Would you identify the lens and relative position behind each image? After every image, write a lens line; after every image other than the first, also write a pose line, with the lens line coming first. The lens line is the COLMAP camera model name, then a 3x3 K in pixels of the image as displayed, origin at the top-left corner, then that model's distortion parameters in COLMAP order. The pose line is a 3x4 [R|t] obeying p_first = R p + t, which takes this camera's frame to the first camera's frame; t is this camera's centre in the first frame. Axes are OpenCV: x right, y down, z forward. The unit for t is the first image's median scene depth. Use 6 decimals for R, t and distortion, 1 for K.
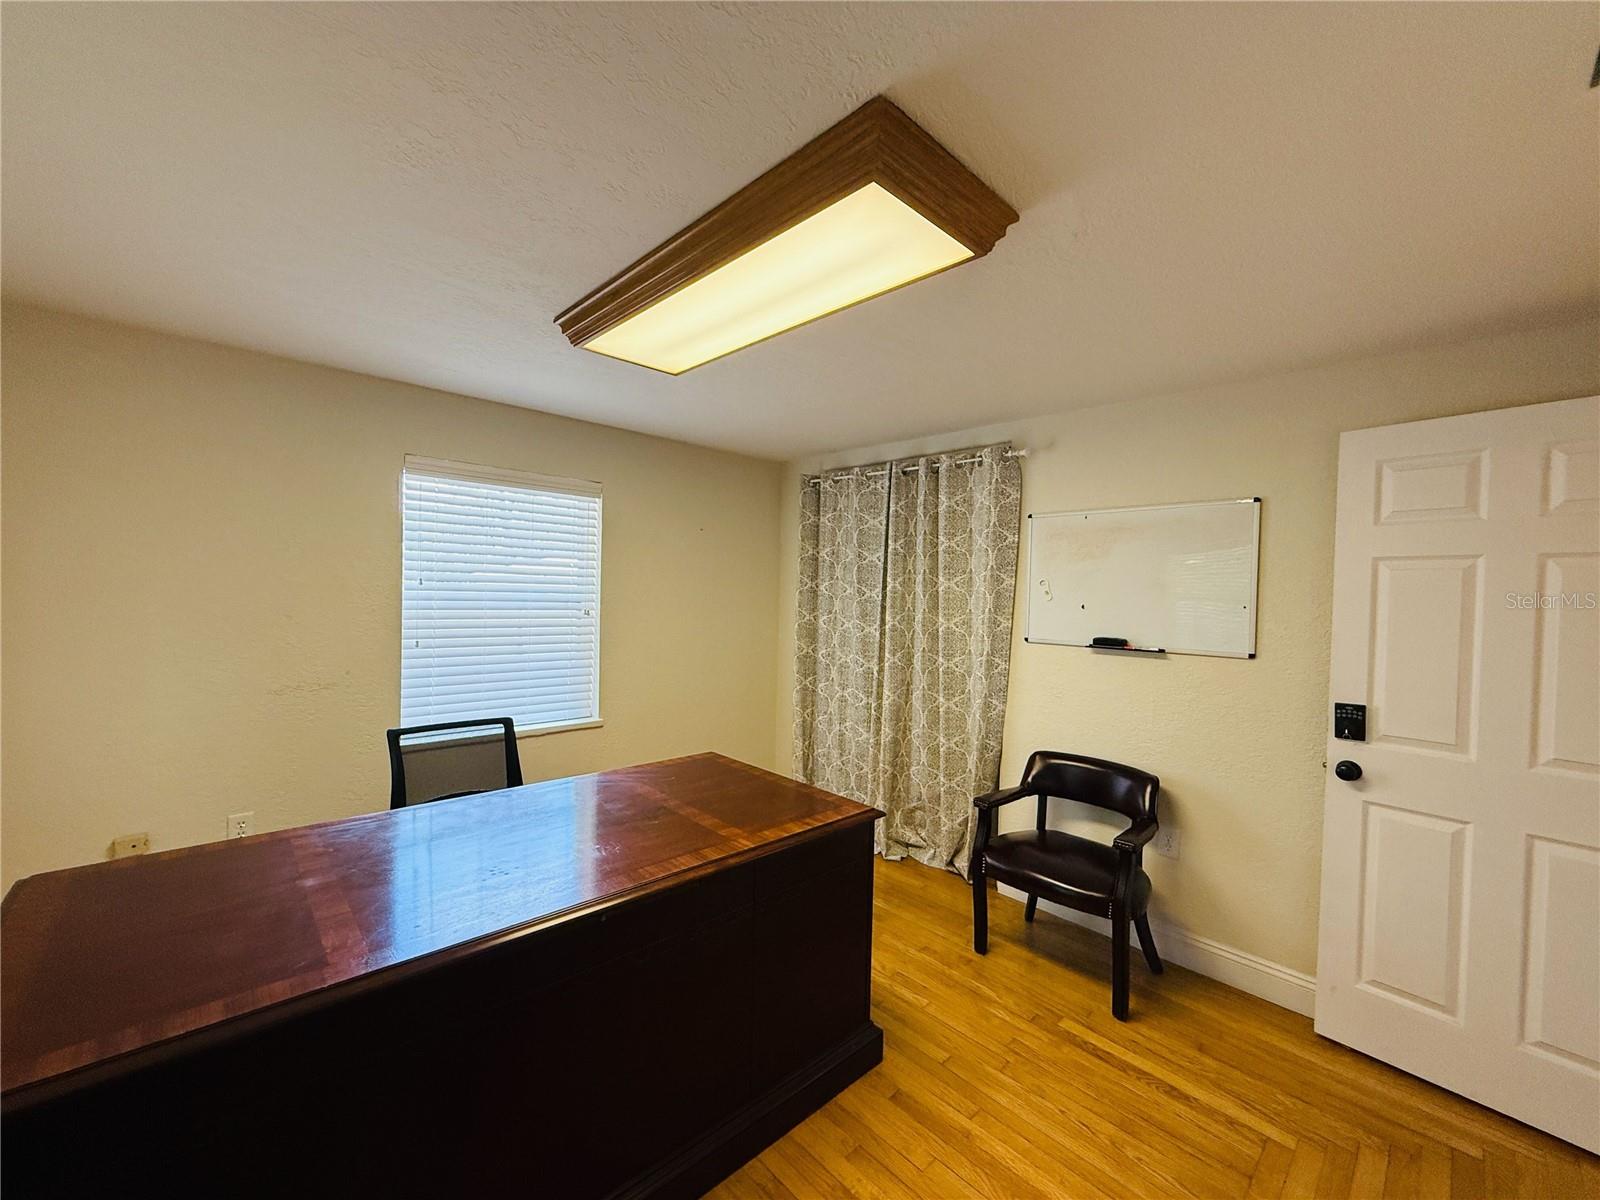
lens RADIAL K [[640.5, 0, 800.0], [0, 640.5, 600.0], [0, 0, 1]] dist [-0.000362, -0.000085]
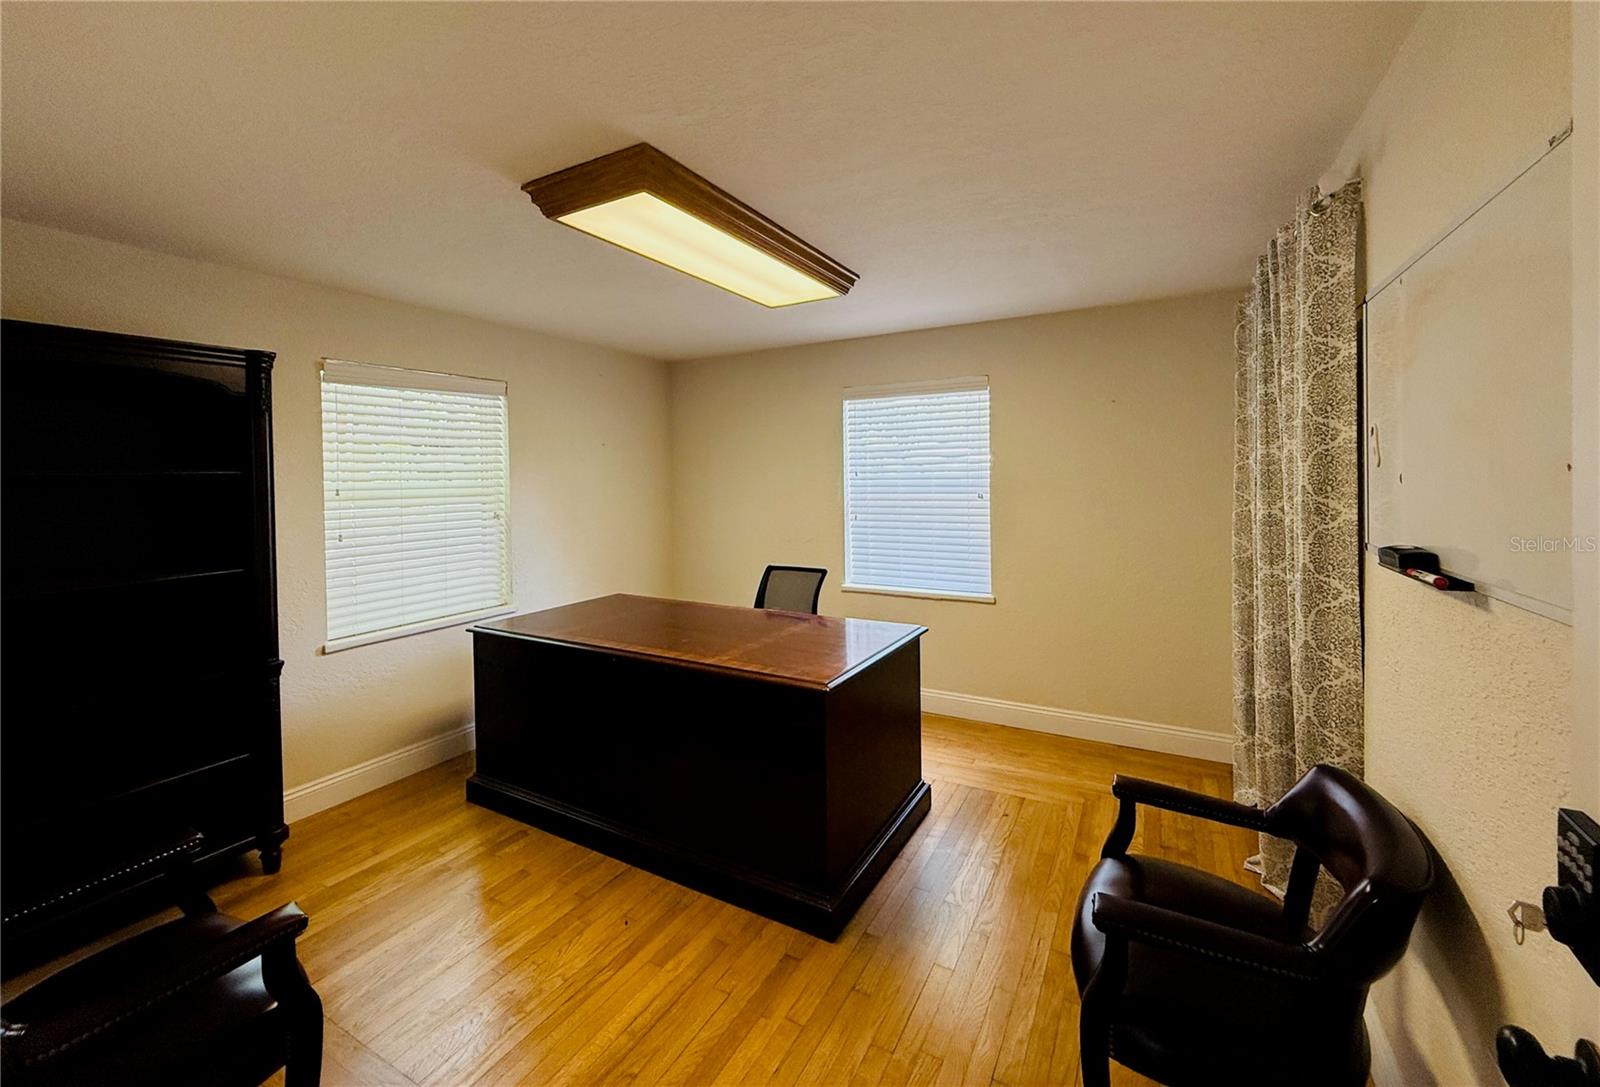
lens RADIAL K [[646.6, 0, 805.2], [0, 646.6, 481.6], [0, 0, 1]] dist [0.000630, 0.000014]
pose [[0.299638, -0.023165, -0.953772, 1.029317], [0.009481, 0.999728, -0.021302, 0.025456], [0.954006, -0.002660, 0.299776, 0.627637]]
